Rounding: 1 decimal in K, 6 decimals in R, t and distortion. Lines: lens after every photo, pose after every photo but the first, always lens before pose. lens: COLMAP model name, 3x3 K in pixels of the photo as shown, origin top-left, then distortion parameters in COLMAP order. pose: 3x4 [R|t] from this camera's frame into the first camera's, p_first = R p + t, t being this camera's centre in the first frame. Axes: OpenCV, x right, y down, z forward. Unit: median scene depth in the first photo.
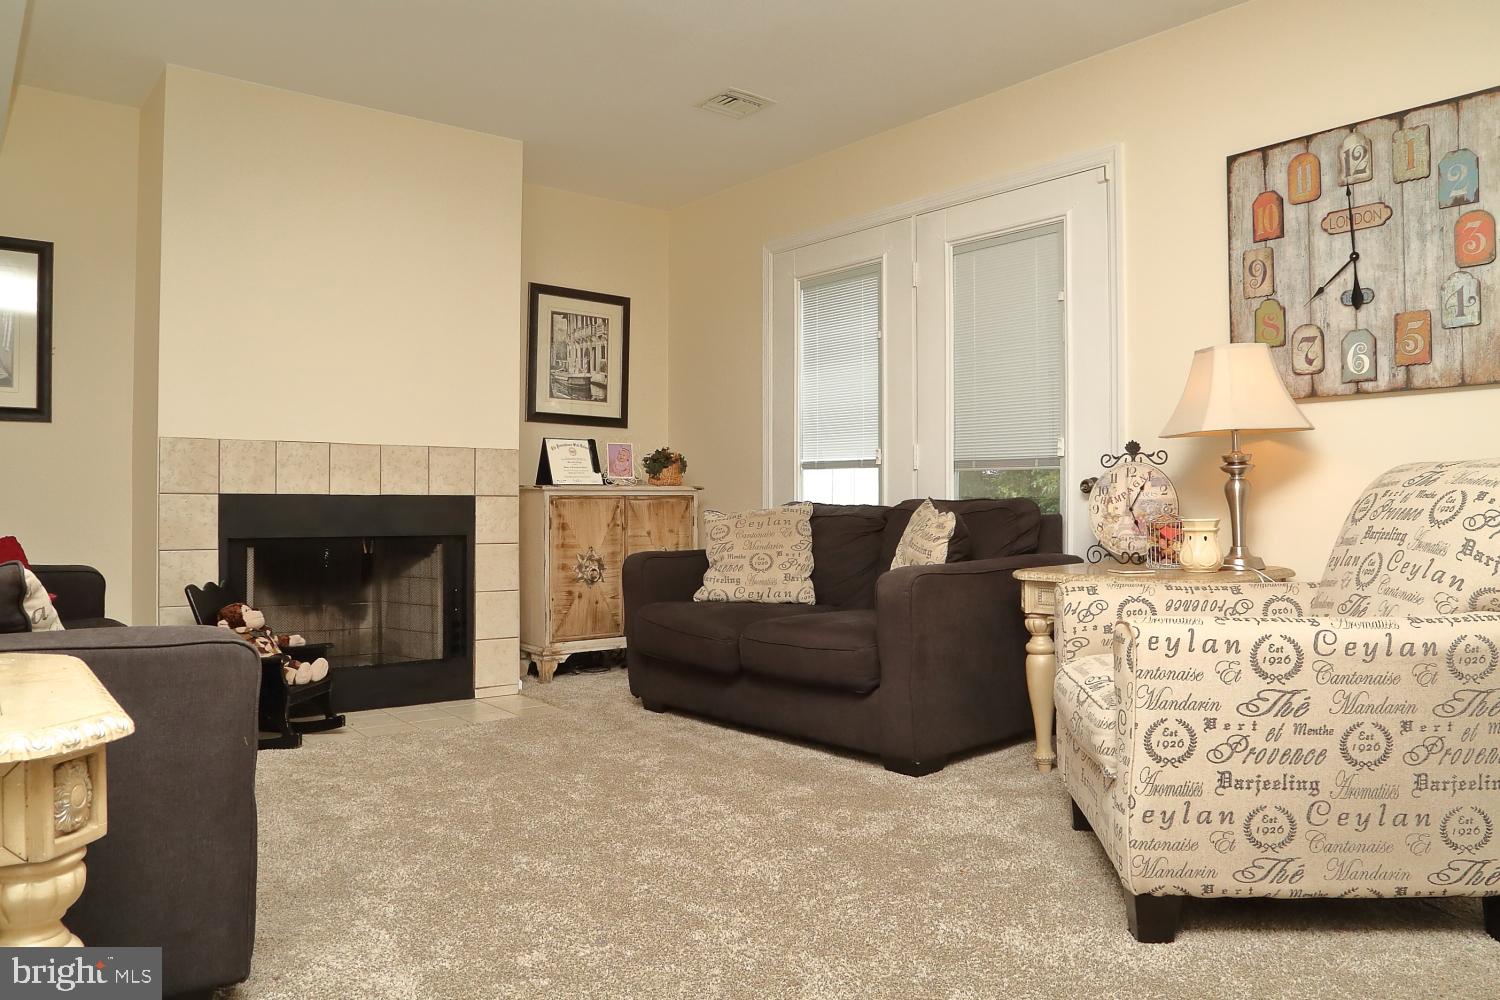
lens RADIAL K [[1025.5, 0, 748.7], [0, 1025.5, 502.8], [0, 0, 1]] dist [-0.104177, 0.045448]
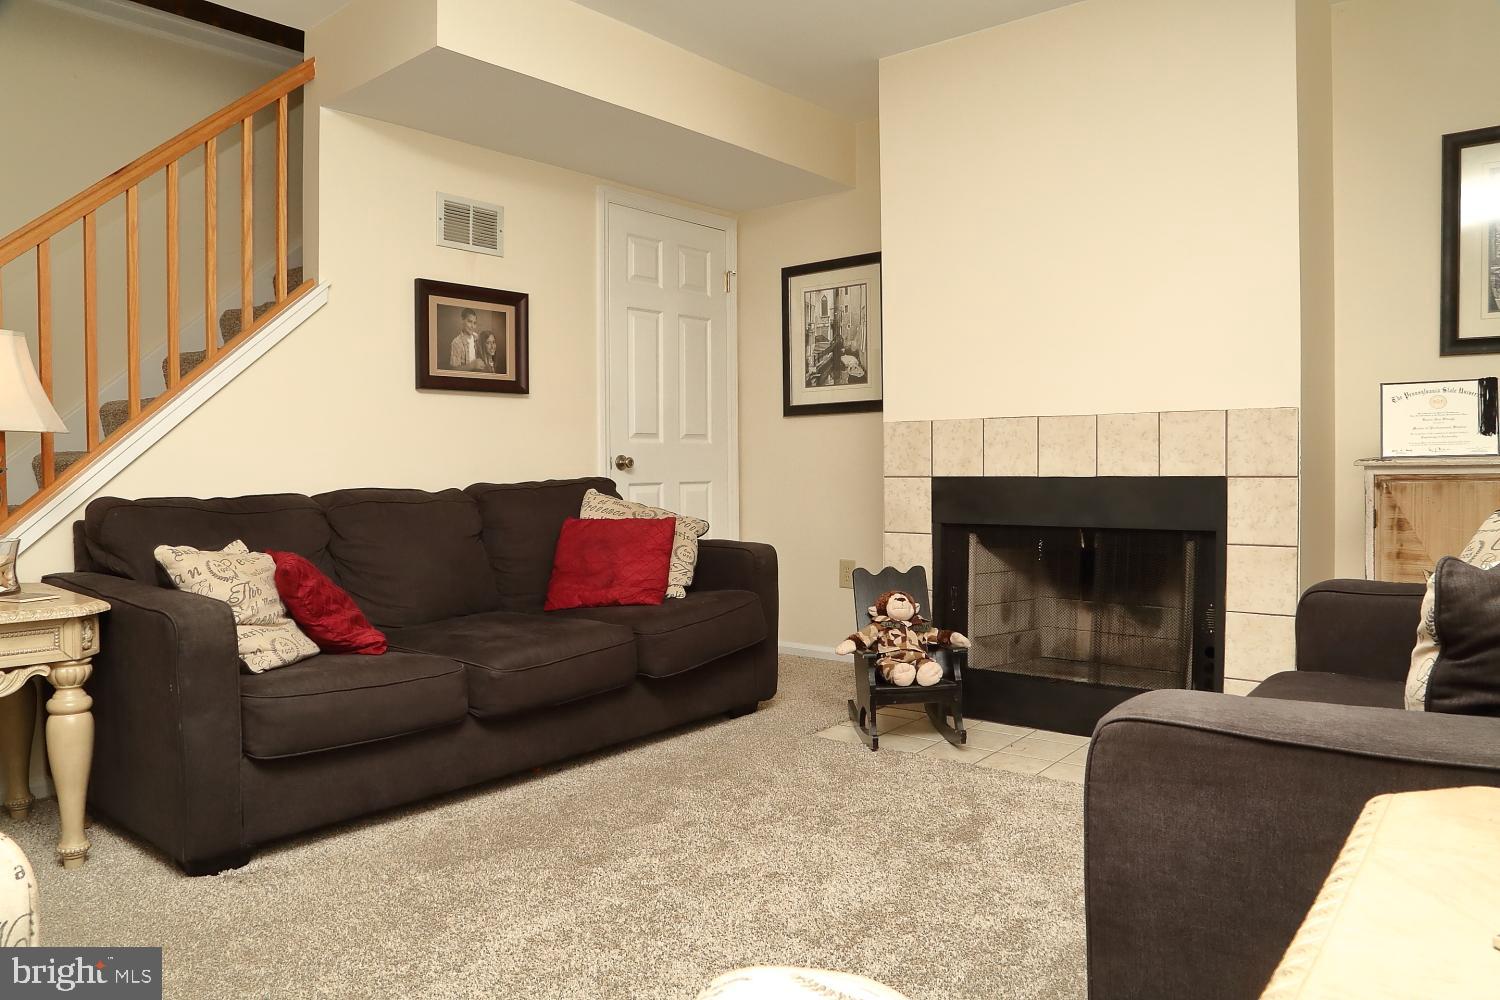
lens RADIAL K [[1025.5, 0, 753.9], [0, 1025.5, 501.4], [0, 0, 1]] dist [-0.104177, 0.045448]
pose [[0.220077, 0.027465, -0.975096, 0.370381], [0.012733, 0.999438, 0.031024, -0.016846], [0.975399, -0.019244, 0.219604, 0.563745]]
